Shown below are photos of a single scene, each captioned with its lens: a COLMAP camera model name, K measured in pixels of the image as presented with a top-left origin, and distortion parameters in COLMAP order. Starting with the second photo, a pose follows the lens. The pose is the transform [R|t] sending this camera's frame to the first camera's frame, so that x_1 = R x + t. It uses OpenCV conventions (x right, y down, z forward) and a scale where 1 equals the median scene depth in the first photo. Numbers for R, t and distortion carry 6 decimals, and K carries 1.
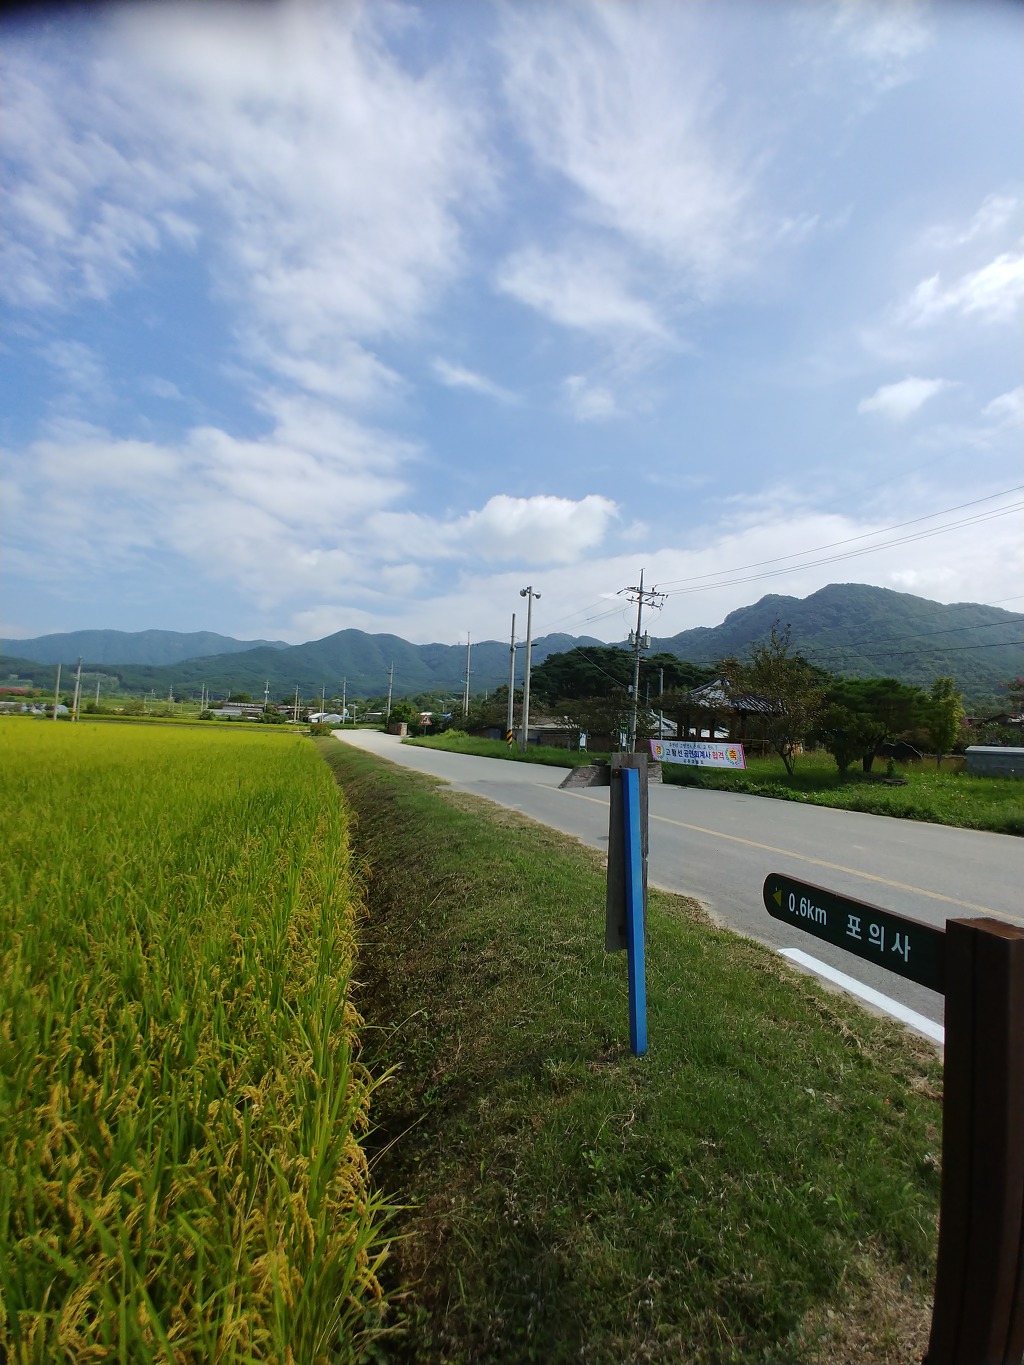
lens RADIAL K [[591.3, 0, 538.3], [0, 591.3, 675.3], [0, 0, 1]] dist [-0.022522, 0.001682]
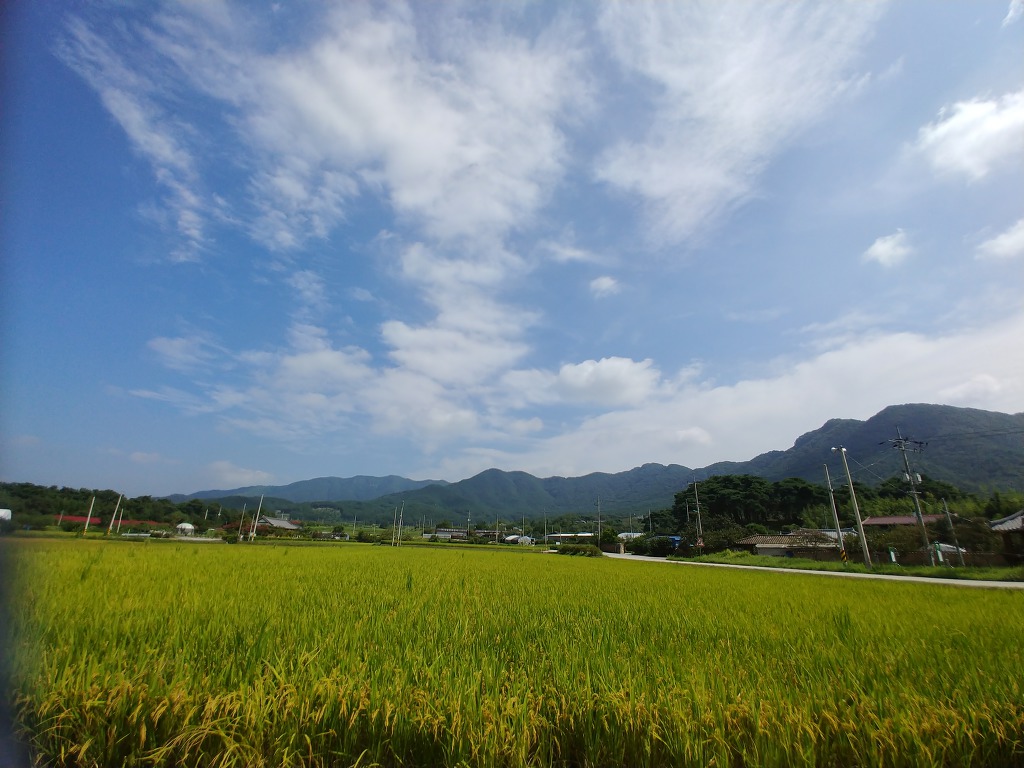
lens RADIAL K [[406.5, 0, 539.0], [0, 406.5, 395.5], [0, 0, 1]] dist [-0.019396, 0.002501]
pose [[0.978789, -0.086430, -0.185749, -0.042425], [0.034390, 0.963104, -0.266922, 0.018815], [0.201966, 0.254873, 0.945648, 0.166717]]
